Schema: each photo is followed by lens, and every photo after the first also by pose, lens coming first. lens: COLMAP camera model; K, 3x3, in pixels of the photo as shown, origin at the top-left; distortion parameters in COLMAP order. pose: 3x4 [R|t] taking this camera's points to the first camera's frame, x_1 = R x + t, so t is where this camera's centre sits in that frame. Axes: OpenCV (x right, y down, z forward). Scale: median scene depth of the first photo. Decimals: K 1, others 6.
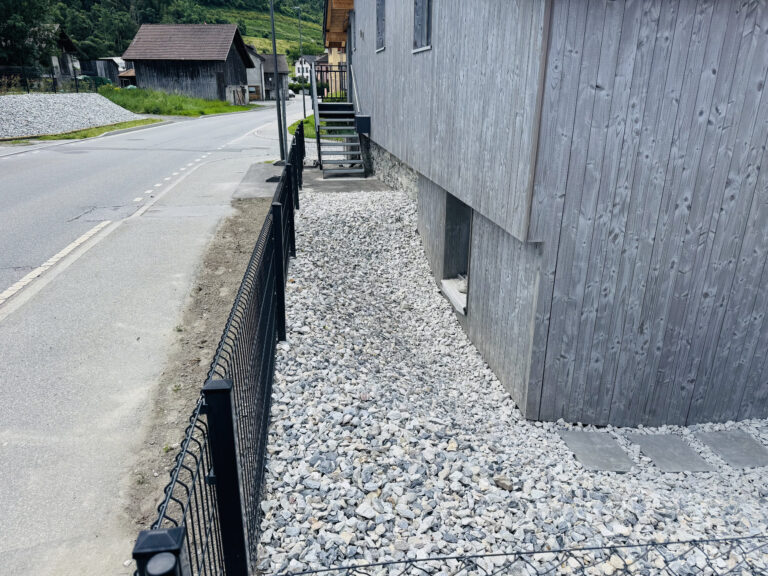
lens RADIAL K [[541.1, 0, 384.2], [0, 541.1, 285.8], [0, 0, 1]] dist [0.015614, -0.017581]
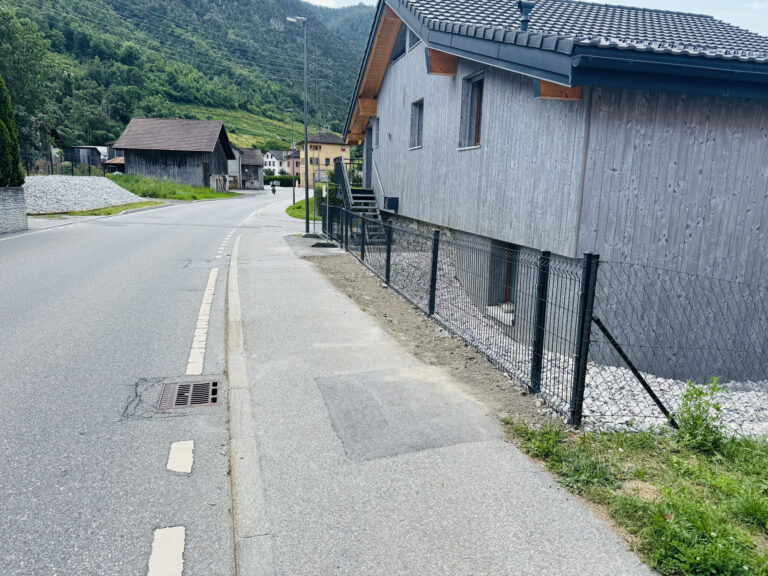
lens RADIAL K [[541.1, 0, 383.8], [0, 541.1, 287.3], [0, 0, 1]] dist [0.015614, -0.017581]
pose [[0.997010, 0.010511, 0.076555, -0.411046], [0.001721, 0.987440, -0.157988, 0.246956], [-0.077254, 0.157647, 0.984469, -0.528973]]
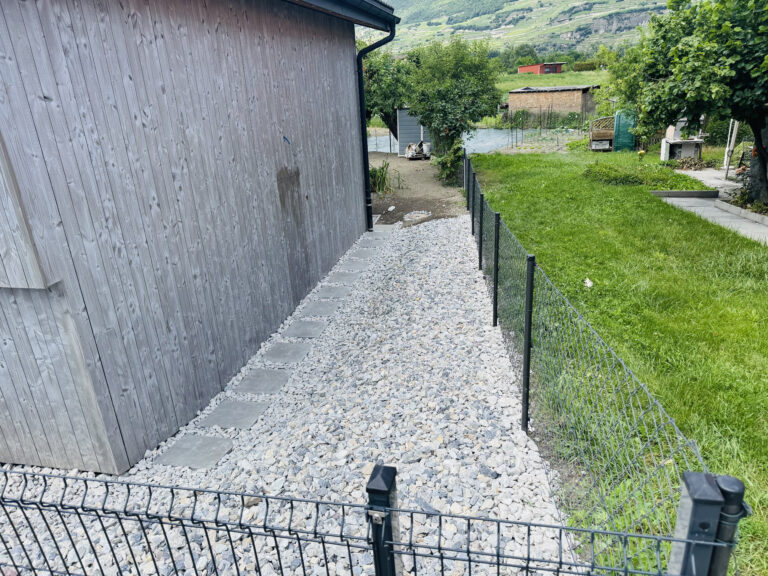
lens RADIAL K [[541.1, 0, 386.0], [0, 541.1, 291.2], [0, 0, 1]] dist [0.015614, -0.017581]
pose [[0.346592, -0.363234, 0.864832, -0.251128], [0.372412, 0.899488, 0.228541, -0.065220], [-0.860920, 0.242864, 0.447028, 0.168740]]
